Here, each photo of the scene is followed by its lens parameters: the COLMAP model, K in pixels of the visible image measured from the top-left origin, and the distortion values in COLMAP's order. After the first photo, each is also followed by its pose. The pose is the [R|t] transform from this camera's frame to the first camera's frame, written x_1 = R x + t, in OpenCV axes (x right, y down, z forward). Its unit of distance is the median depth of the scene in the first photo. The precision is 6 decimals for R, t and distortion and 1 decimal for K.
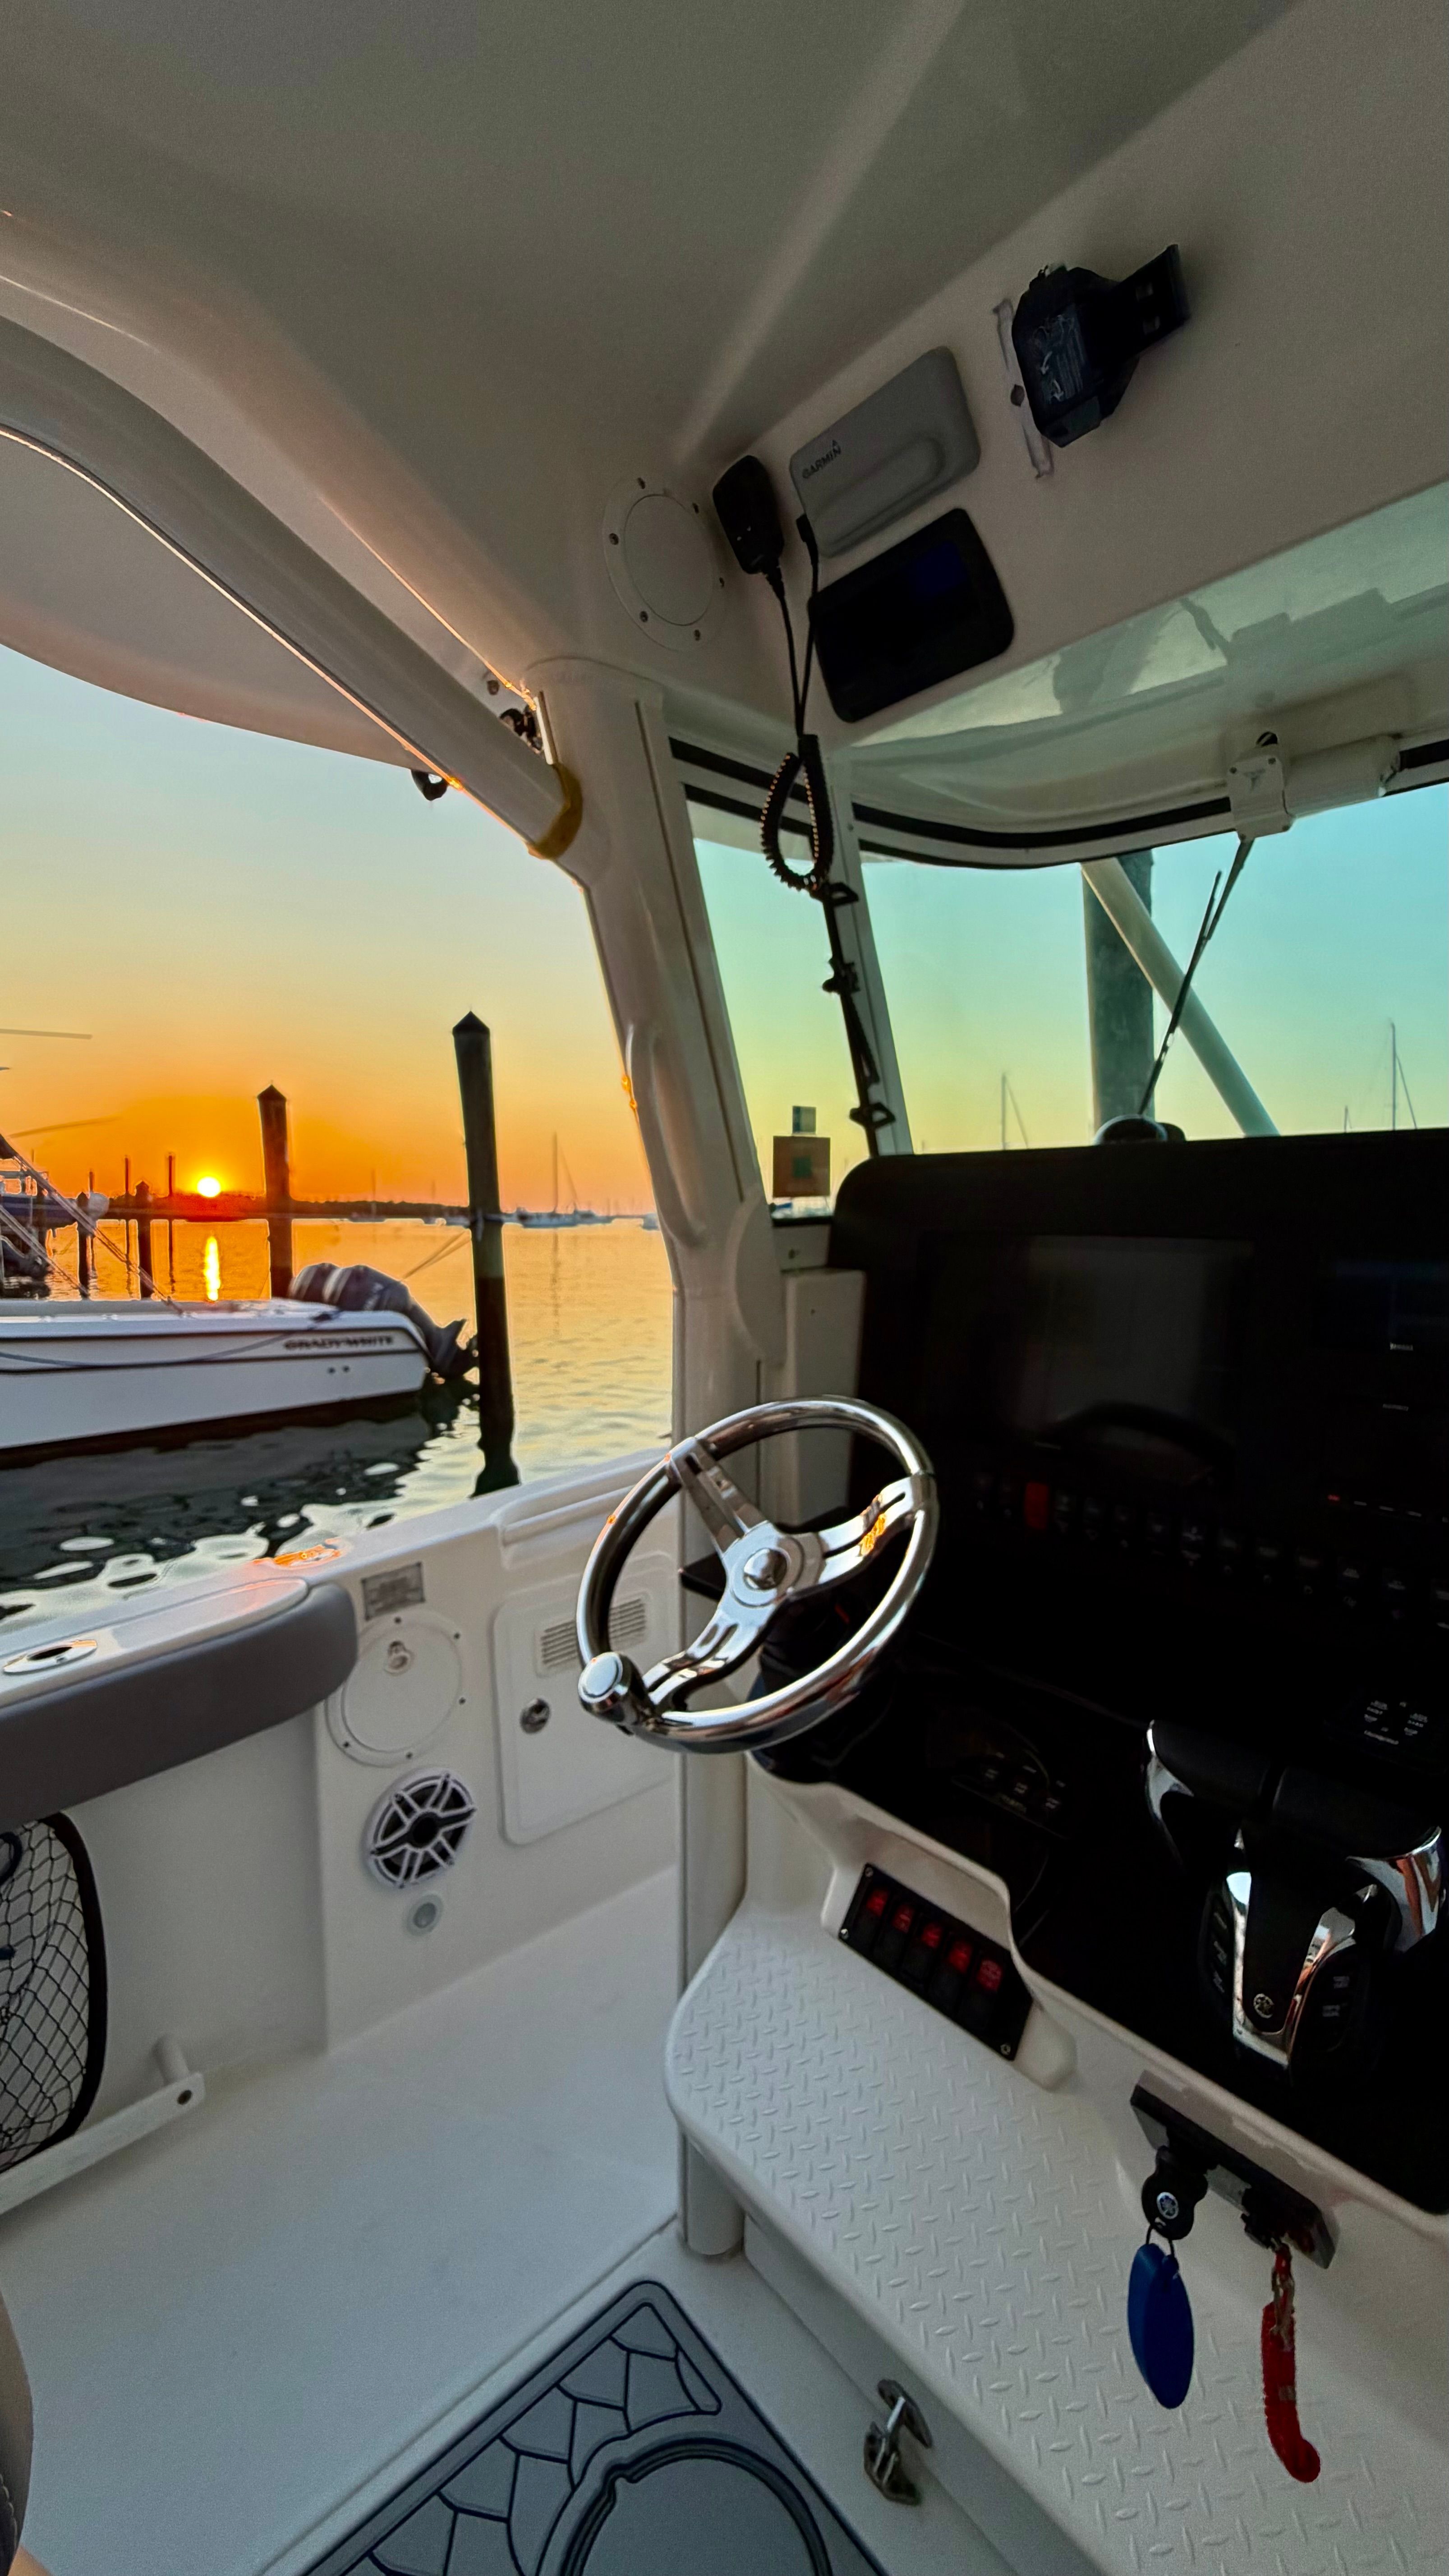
lens RADIAL K [[1033.2, 0, 724.5], [0, 1033.2, 1288.0], [0, 0, 1]] dist [0.000090, -0.000012]
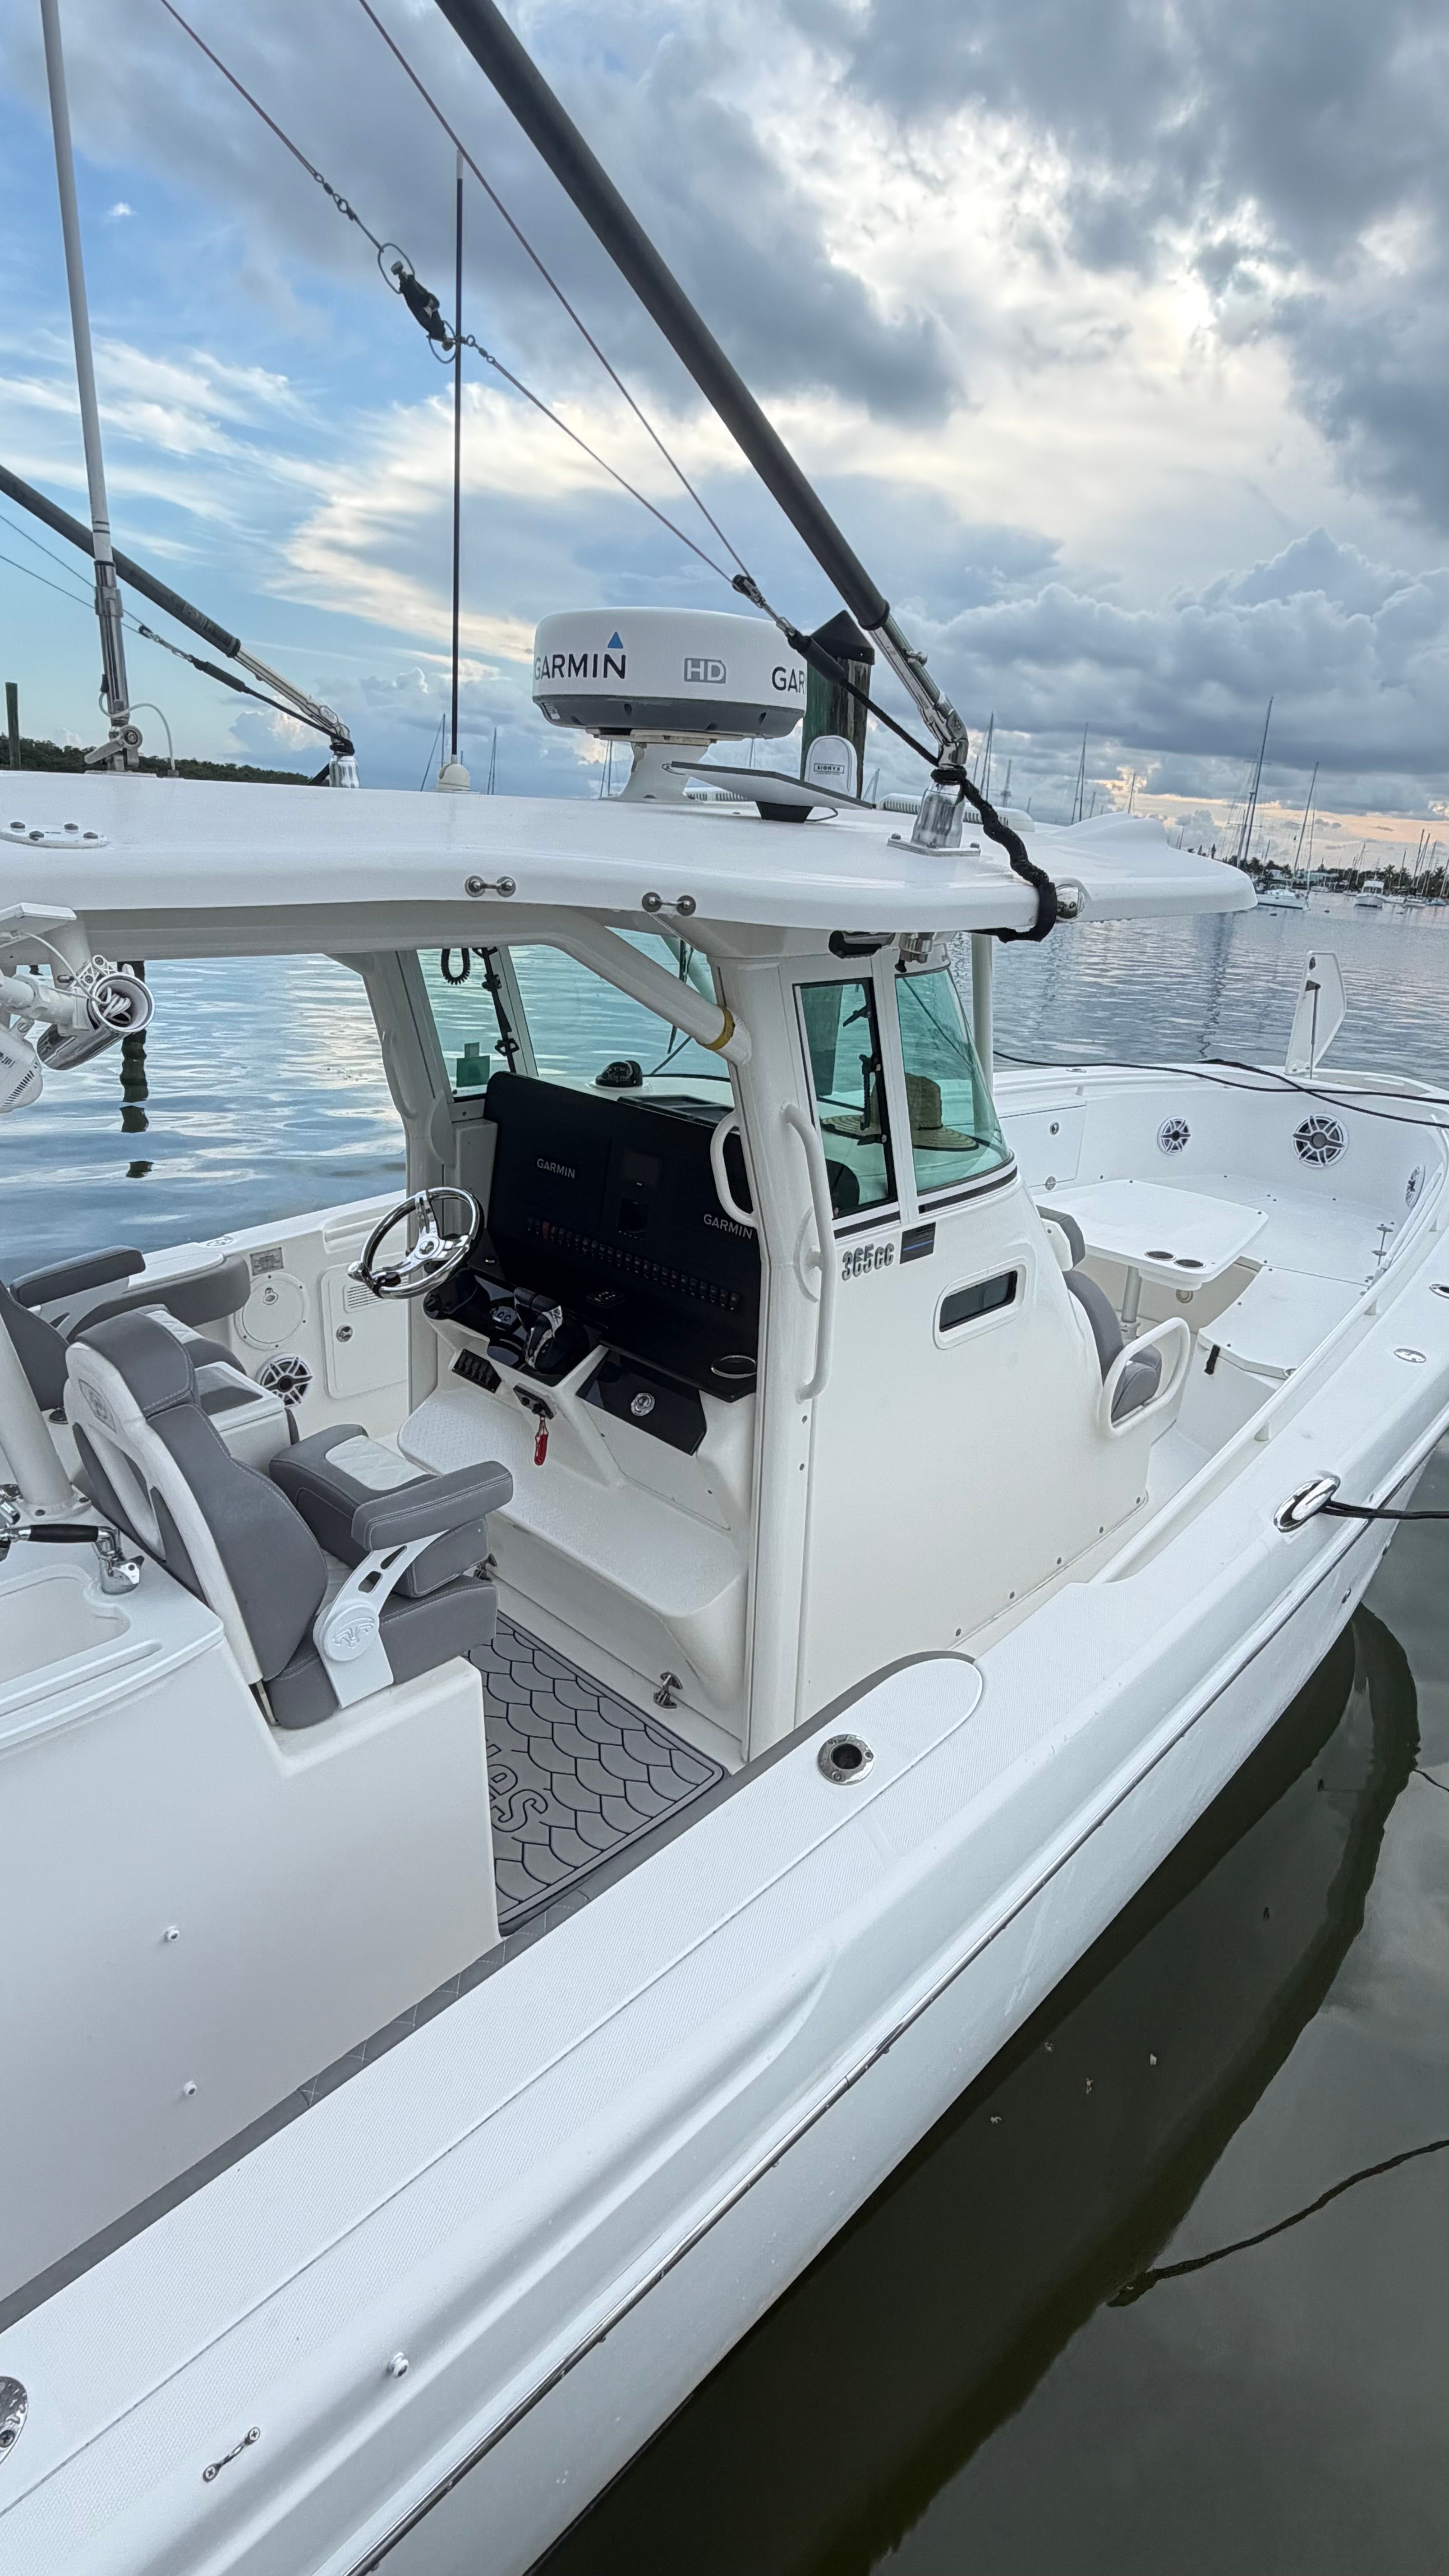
lens RADIAL K [[1351.6, 0, 724.5], [0, 1351.6, 1288.0], [0, 0, 1]] dist [-0.002034, -0.000069]
pose [[0.993838, 0.036348, 0.104714, 0.318472], [-0.061641, 0.966388, 0.249590, -0.411551], [-0.092122, -0.254507, 0.962673, -1.841426]]
